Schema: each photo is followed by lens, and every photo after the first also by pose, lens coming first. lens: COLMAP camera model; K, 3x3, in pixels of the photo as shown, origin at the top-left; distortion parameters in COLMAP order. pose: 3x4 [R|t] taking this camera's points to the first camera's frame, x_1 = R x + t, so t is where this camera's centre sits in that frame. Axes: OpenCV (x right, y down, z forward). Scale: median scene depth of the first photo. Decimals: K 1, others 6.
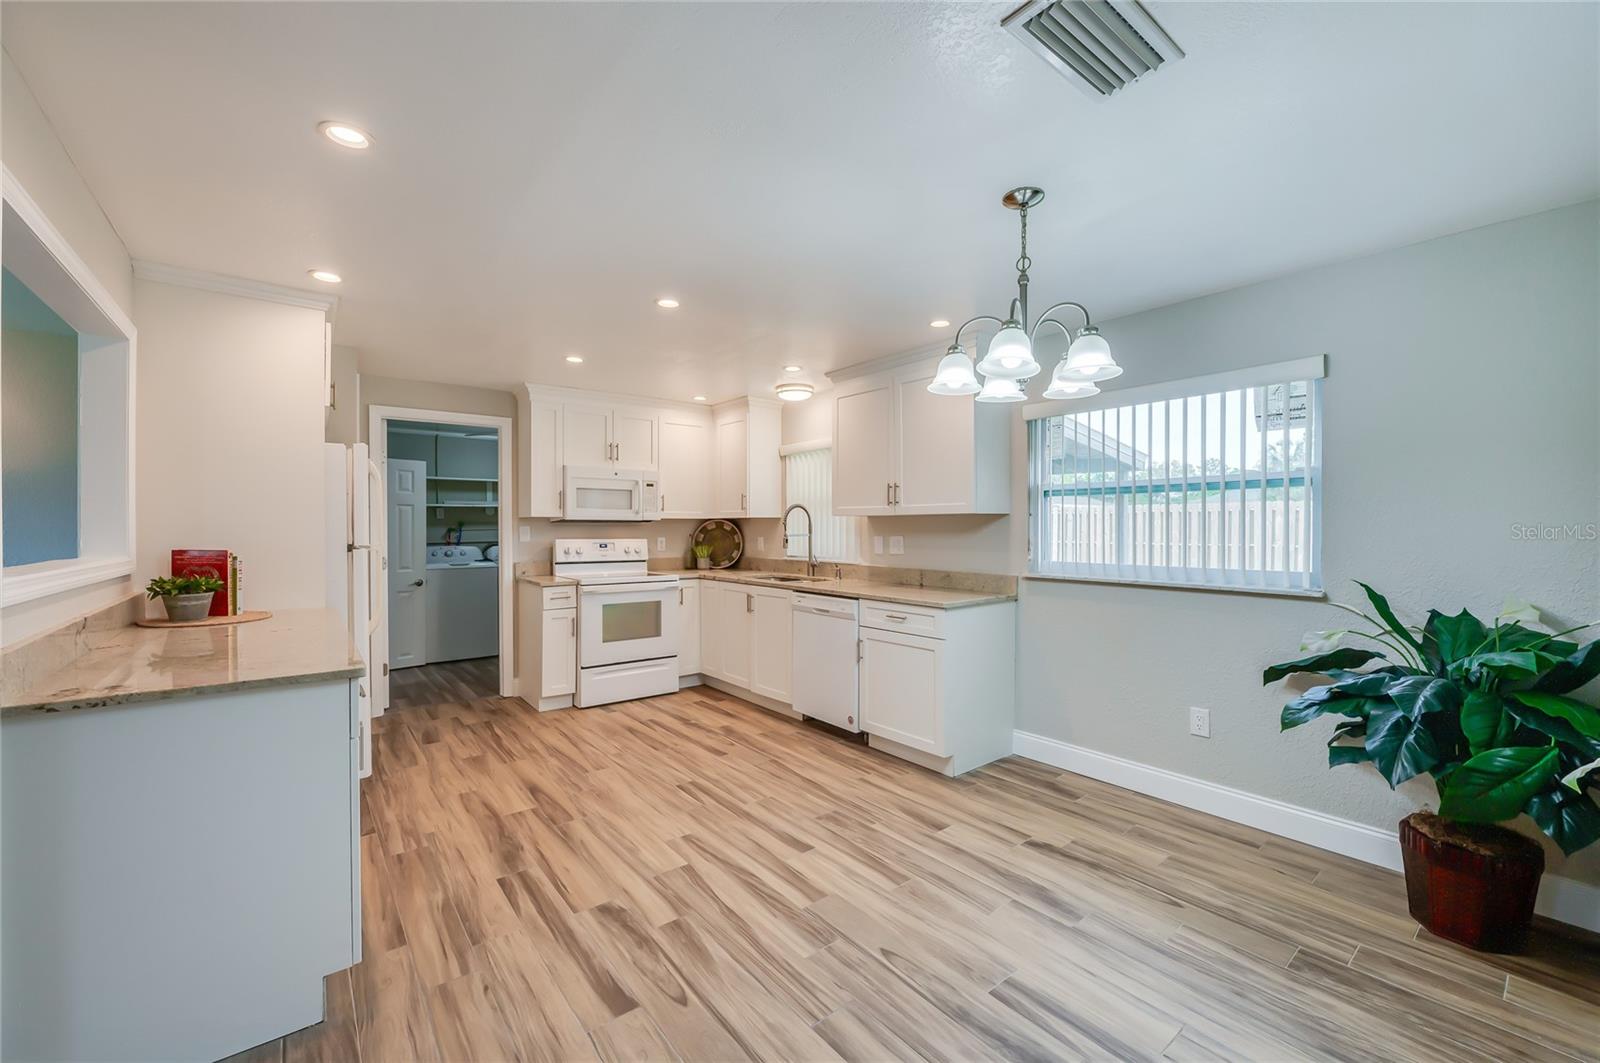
lens RADIAL K [[635.3, 0, 820.7], [0, 635.3, 531.5], [0, 0, 1]] dist [-0.017730, 0.000077]
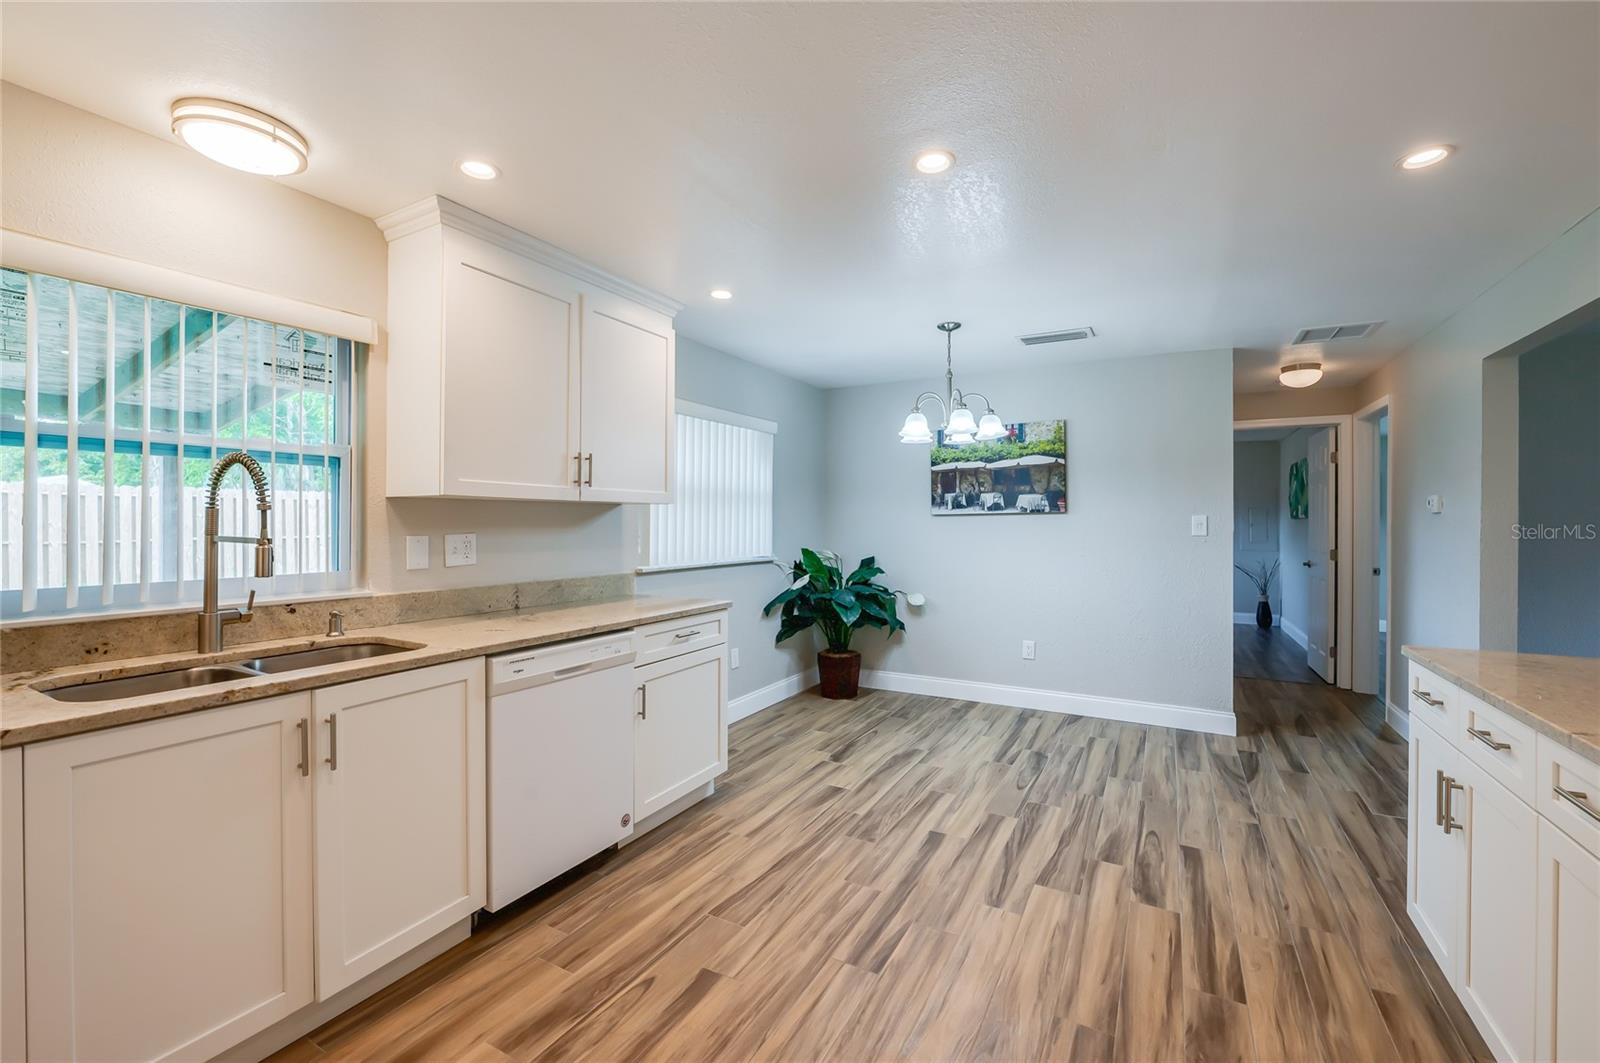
lens RADIAL K [[648.7, 0, 802.7], [0, 648.7, 524.1], [0, 0, 1]] dist [-0.014950, 0.000354]
pose [[-0.350179, -0.006625, 0.936659, -0.604434], [0.002131, 0.999967, 0.007870, -0.006606], [-0.936680, 0.004752, -0.350154, 1.024588]]
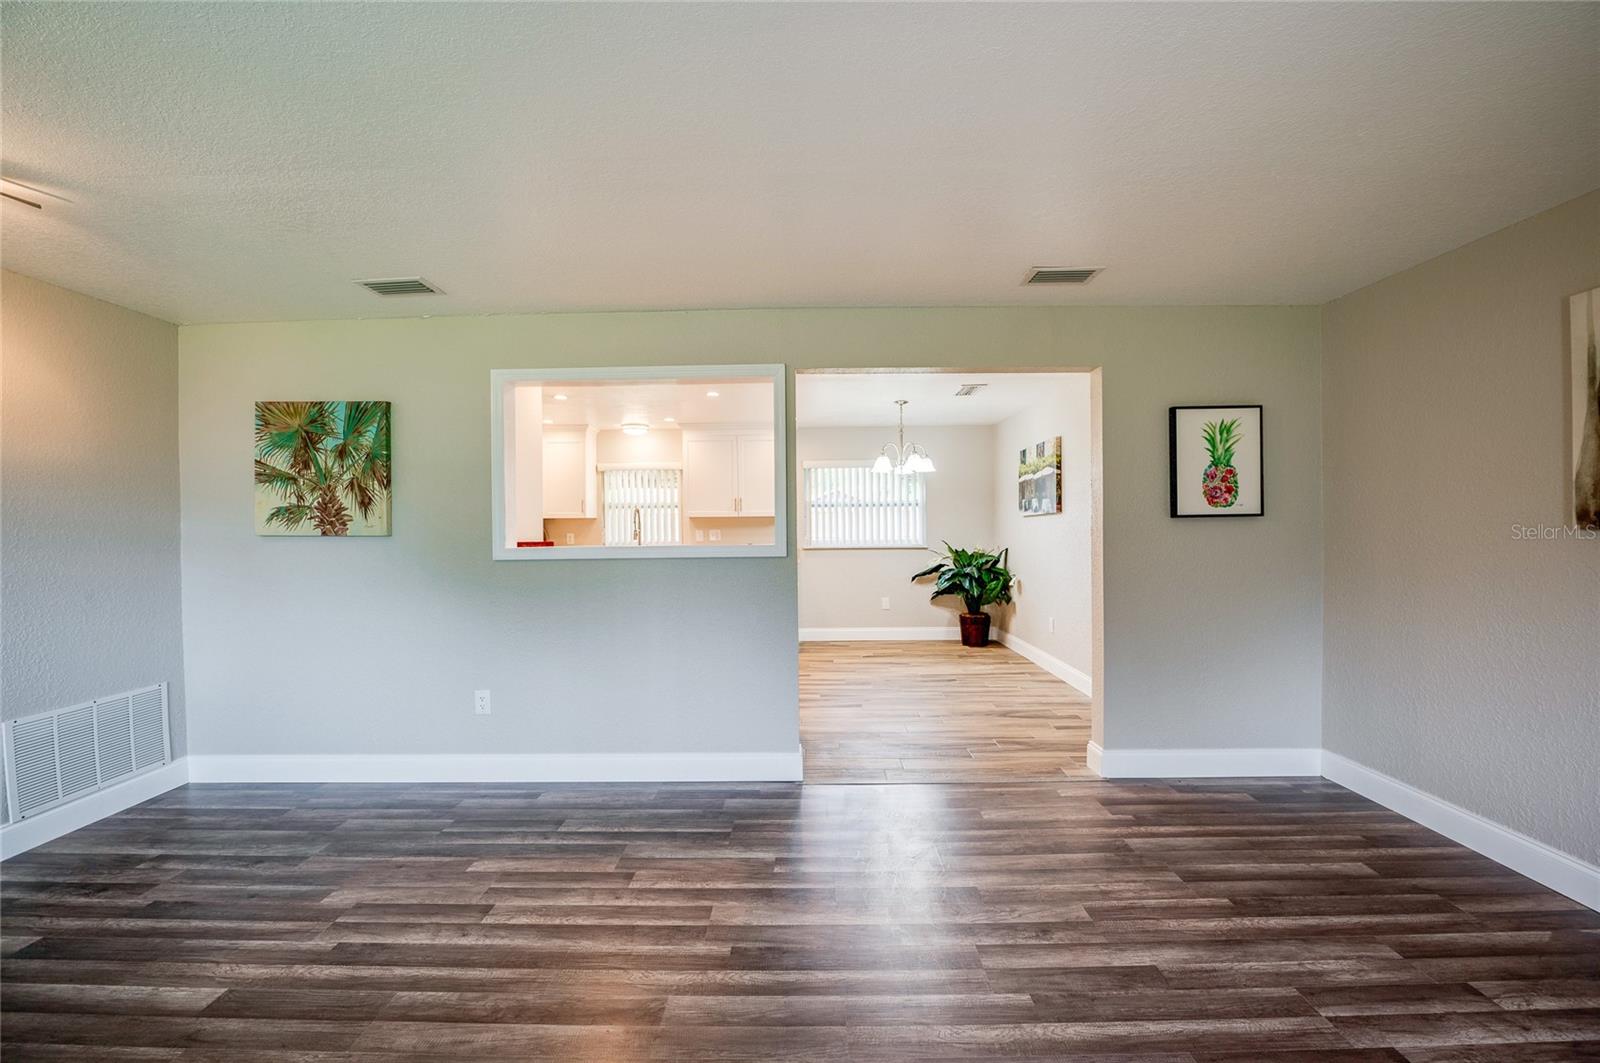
lens RADIAL K [[629.2, 0, 800.0], [0, 629.2, 531.5], [0, 0, 1]] dist [-0.021858, -0.000048]
pose [[0.651016, -0.017134, 0.758870, -1.069148], [0.015533, 0.999837, 0.009249, 0.000942], [-0.758905, 0.005766, 0.651176, -0.231592]]
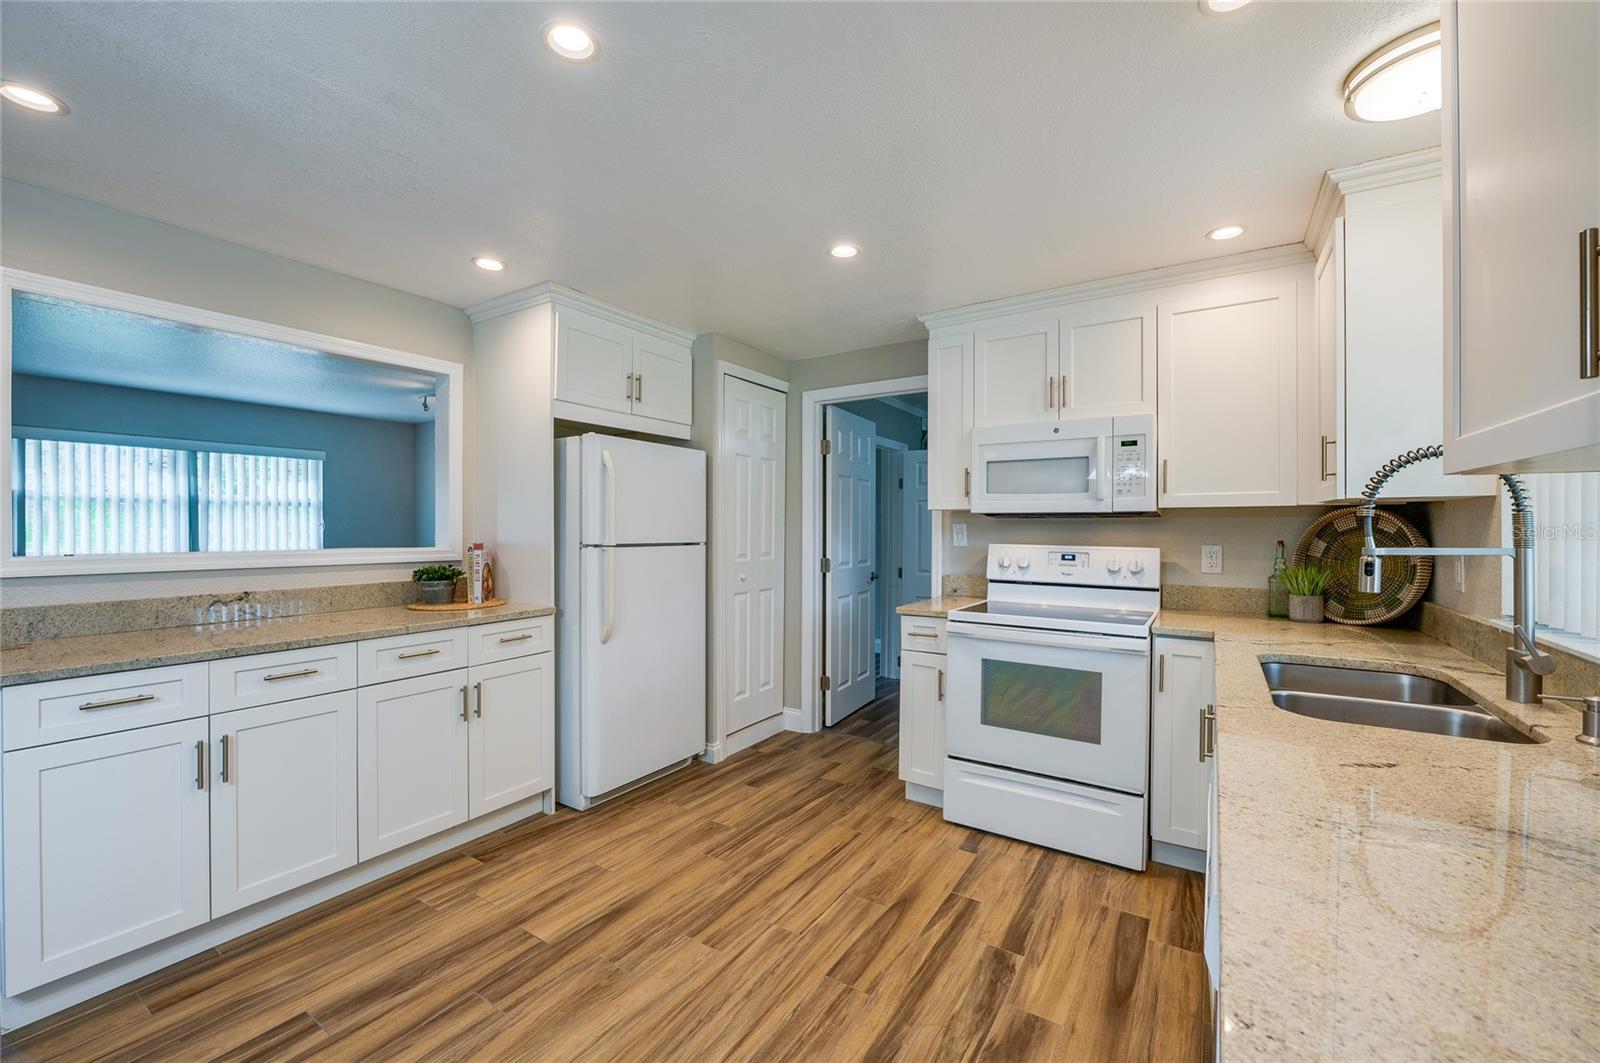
lens RADIAL K [[642.9, 0, 800.0], [0, 642.9, 531.5], [0, 0, 1]] dist [-0.013849, -0.000017]
pose [[0.289036, 0.006051, -0.957299, 0.197568], [-0.008778, 0.999955, 0.003671, -0.001586], [0.957278, 0.007342, 0.289076, 0.782270]]
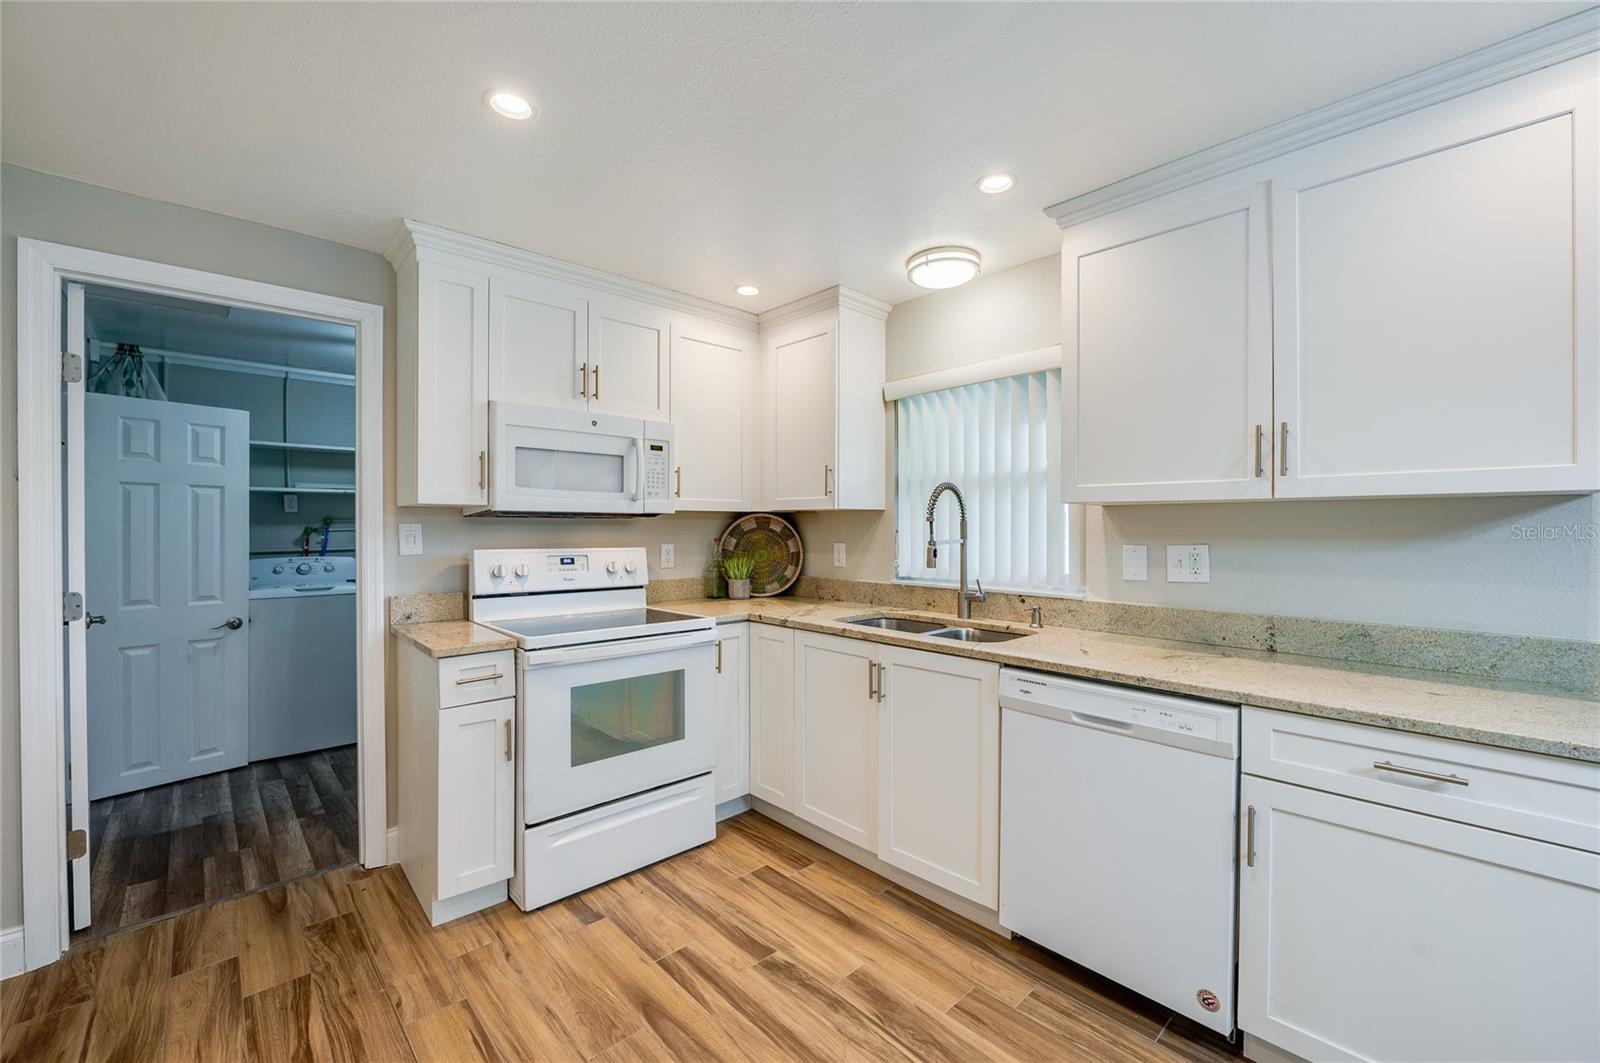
lens RADIAL K [[647.7, 0, 812.2], [0, 647.7, 529.6], [0, 0, 1]] dist [-0.016126, -0.000088]
pose [[0.998204, 0.000689, 0.059901, -0.223444], [-0.000552, 0.999997, -0.002303, -0.003712], [-0.059903, 0.002265, 0.998202, 0.585635]]
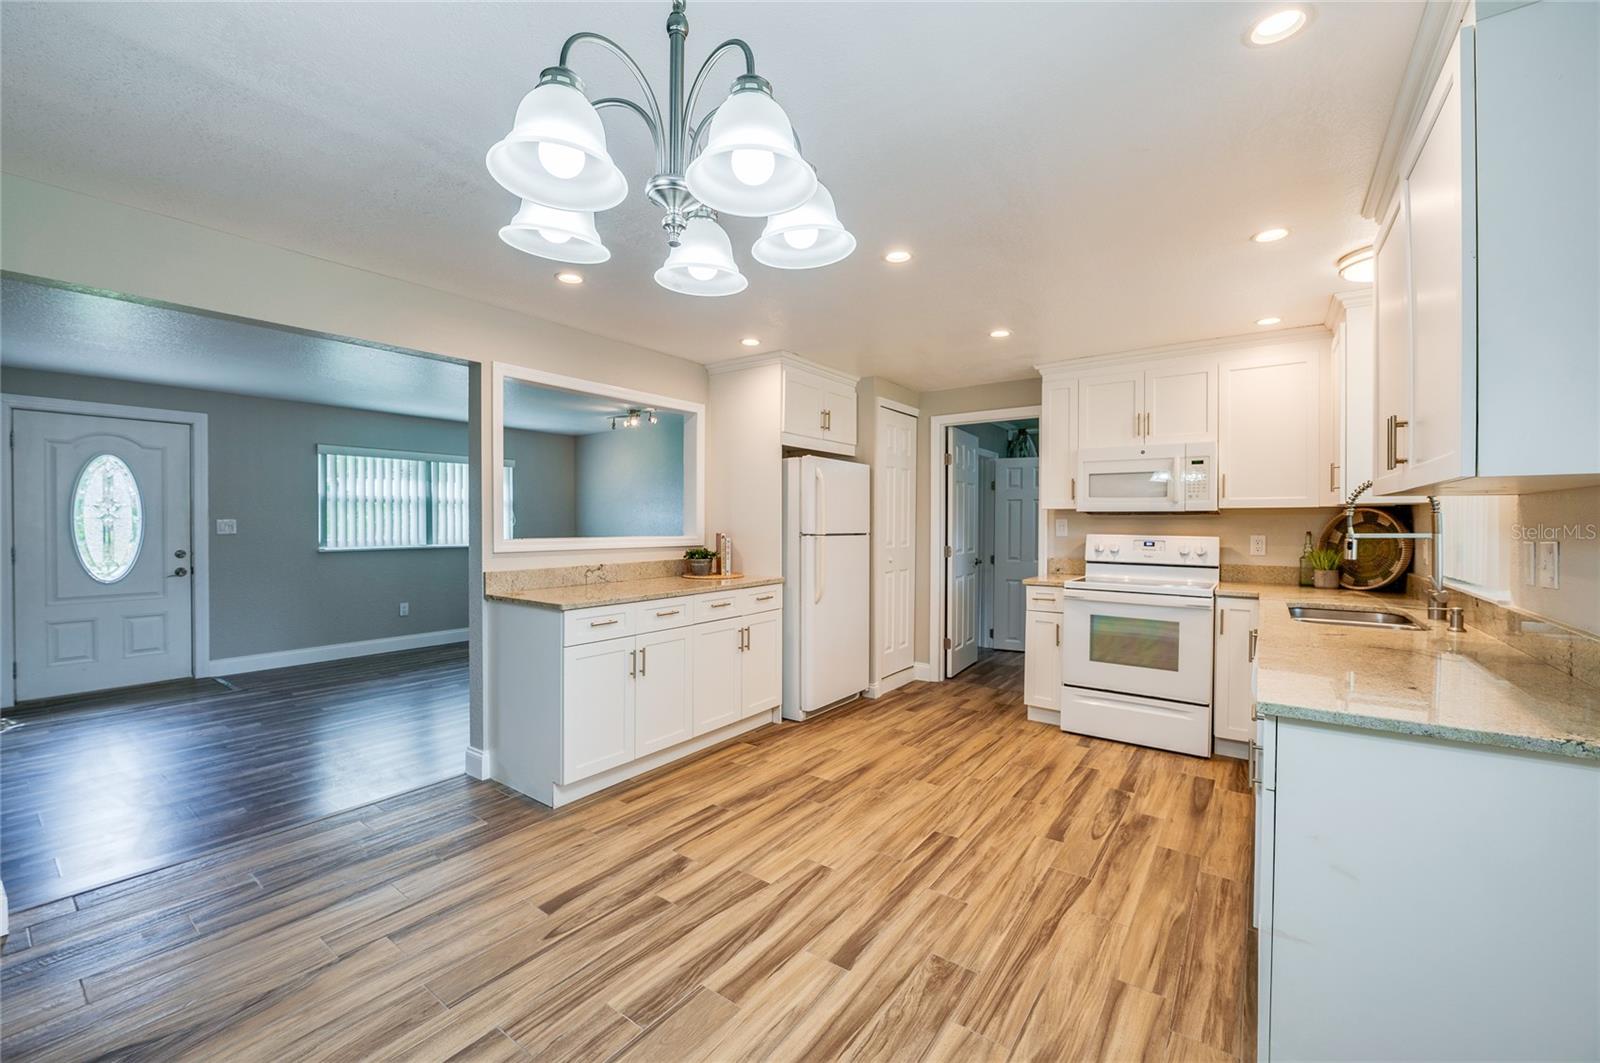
lens RADIAL K [[646.7, 0, 799.7], [0, 646.7, 528.8], [0, 0, 1]] dist [-0.013785, 0.000045]
pose [[0.240127, 0.010152, -0.970688, 0.438197], [-0.009334, 0.999923, 0.008148, 0.001229], [0.970697, 0.007104, 0.240203, 0.505367]]
